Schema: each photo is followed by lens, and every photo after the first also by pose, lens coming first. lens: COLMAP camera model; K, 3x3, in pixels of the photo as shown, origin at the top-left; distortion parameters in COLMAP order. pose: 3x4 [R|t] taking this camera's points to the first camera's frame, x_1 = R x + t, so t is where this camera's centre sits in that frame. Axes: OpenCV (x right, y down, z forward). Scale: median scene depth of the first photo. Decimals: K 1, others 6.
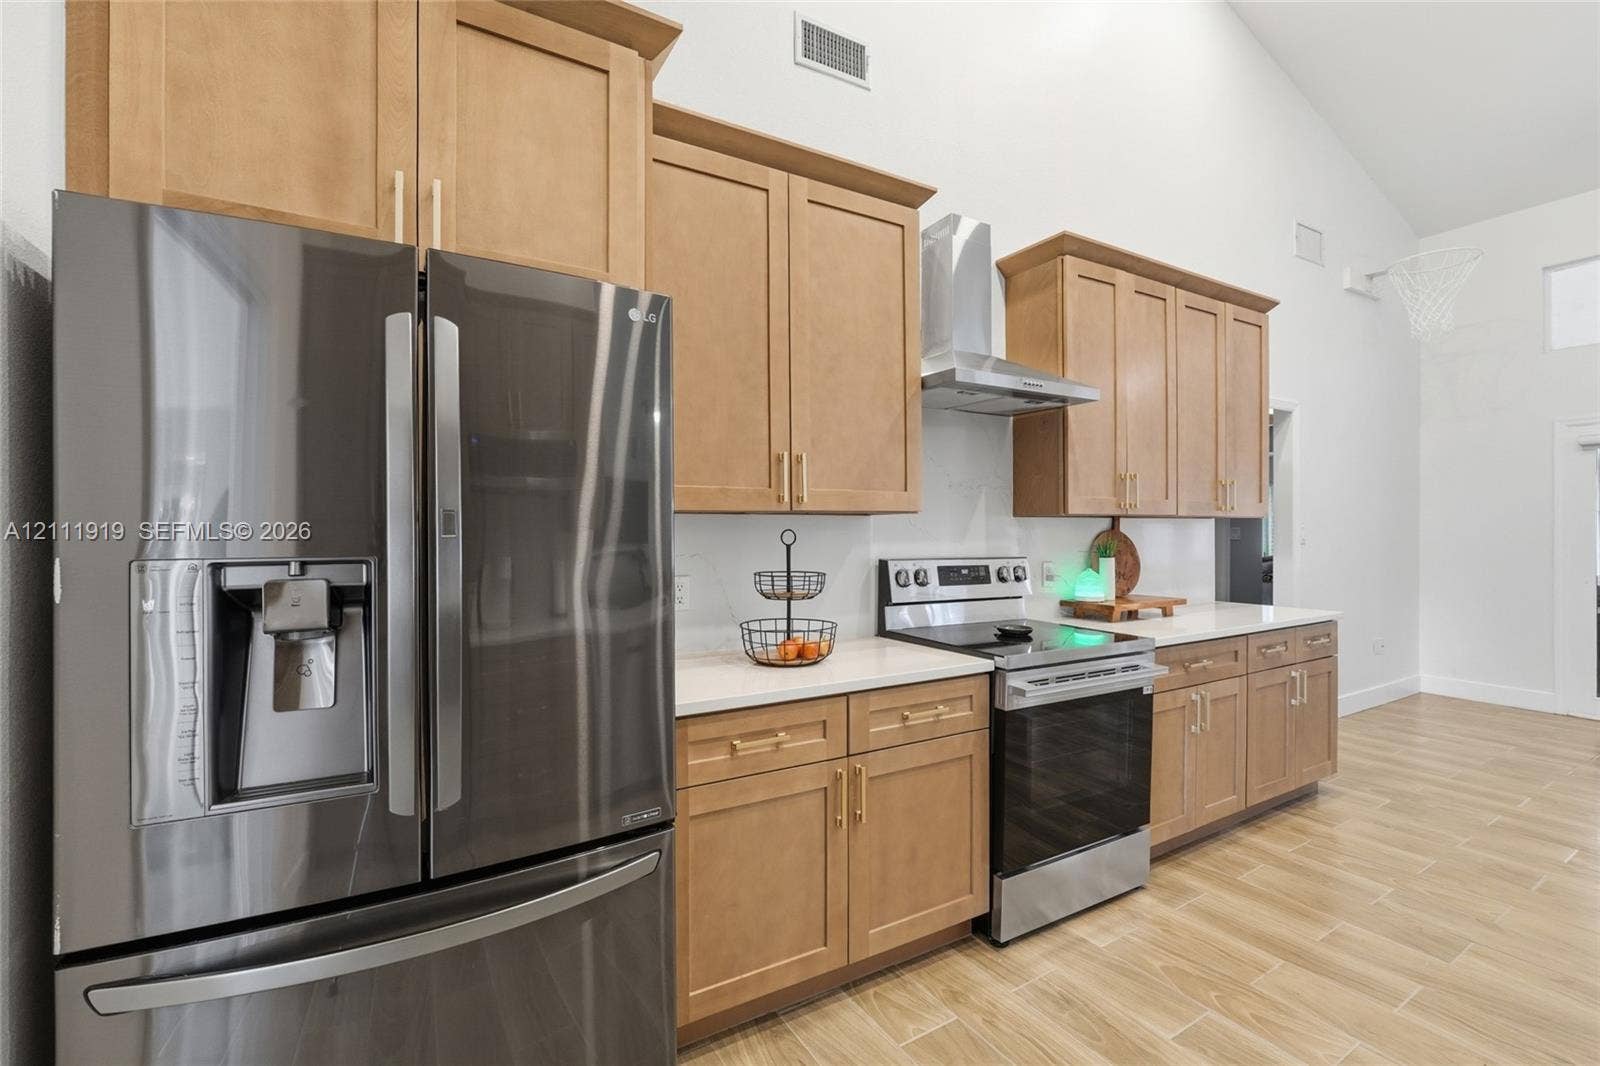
lens RADIAL K [[685.0, 0, 800.0], [0, 685.0, 533.0], [0, 0, 1]] dist [-0.016050, 0.000031]
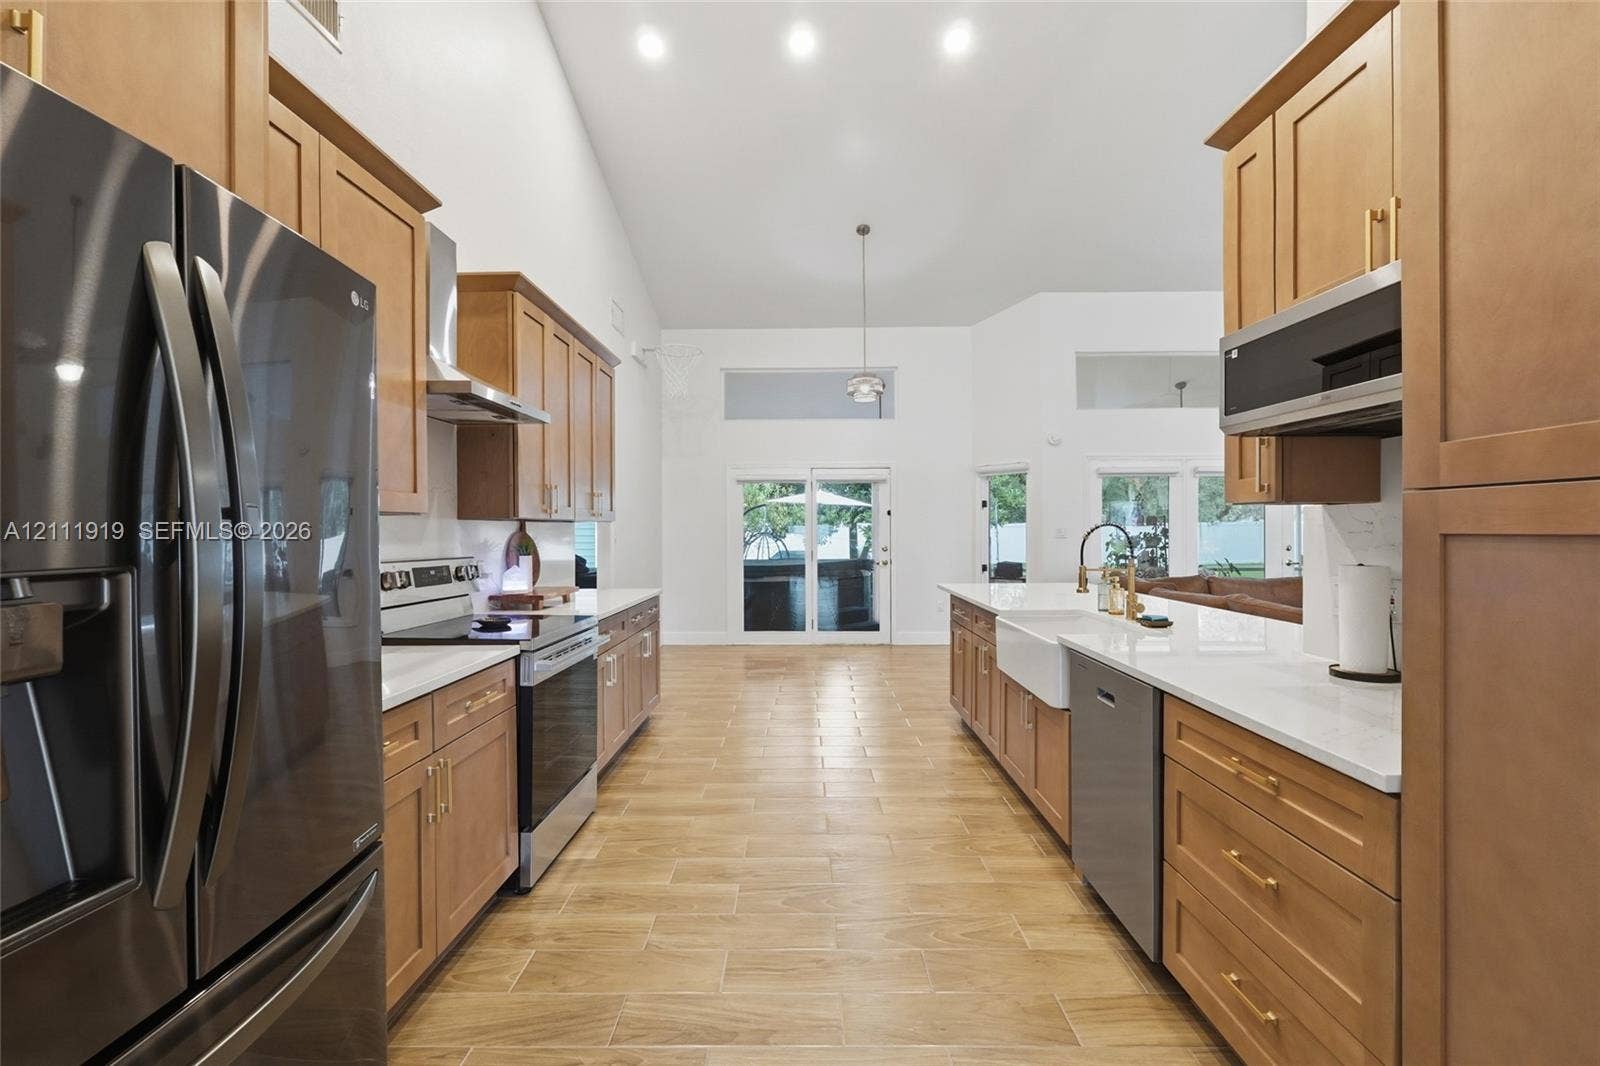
lens RADIAL K [[685.0, 0, 800.0], [0, 685.0, 533.0], [0, 0, 1]] dist [-0.016050, 0.000031]
pose [[0.512725, -0.003691, 0.858545, -0.411915], [0.007425, 0.999972, -0.000135, 0.001575], [-0.858521, 0.006444, 0.512738, 0.006607]]
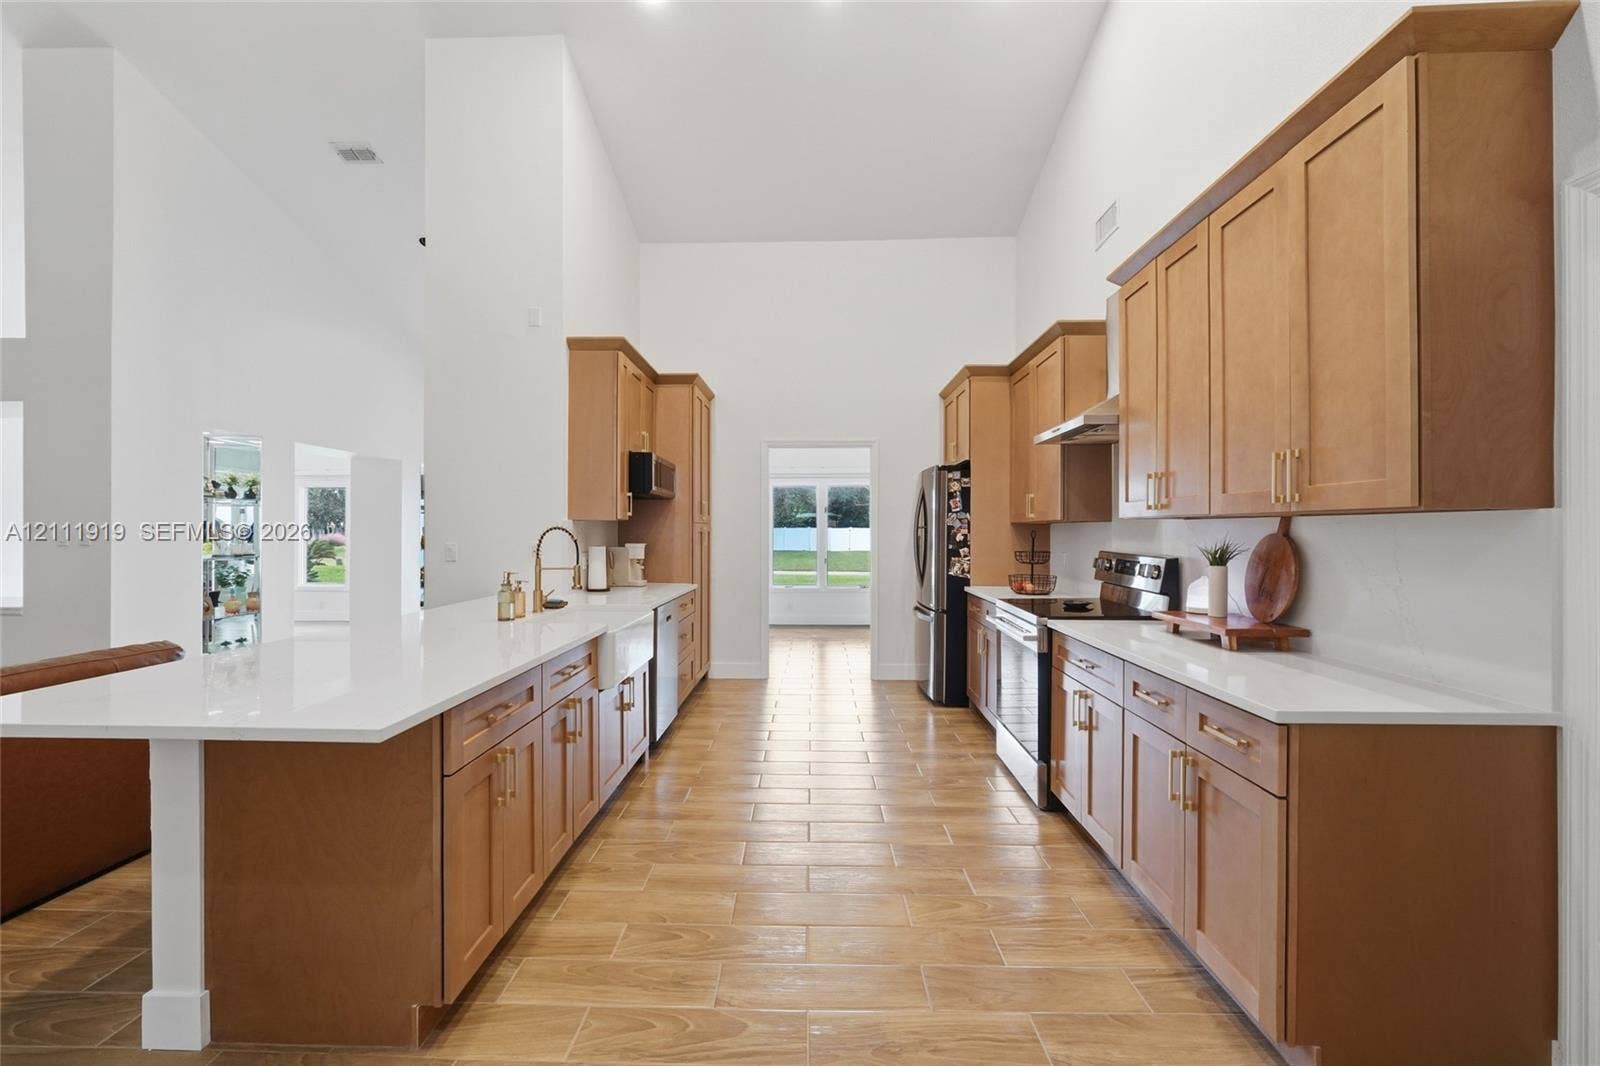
lens RADIAL K [[685.0, 0, 800.0], [0, 685.0, 533.0], [0, 0, 1]] dist [-0.016050, 0.000031]
pose [[-0.523823, 0.007043, -0.851798, 1.914297], [-0.001604, 0.999956, 0.009254, -0.015564], [0.851826, 0.006214, -0.523788, 1.330113]]
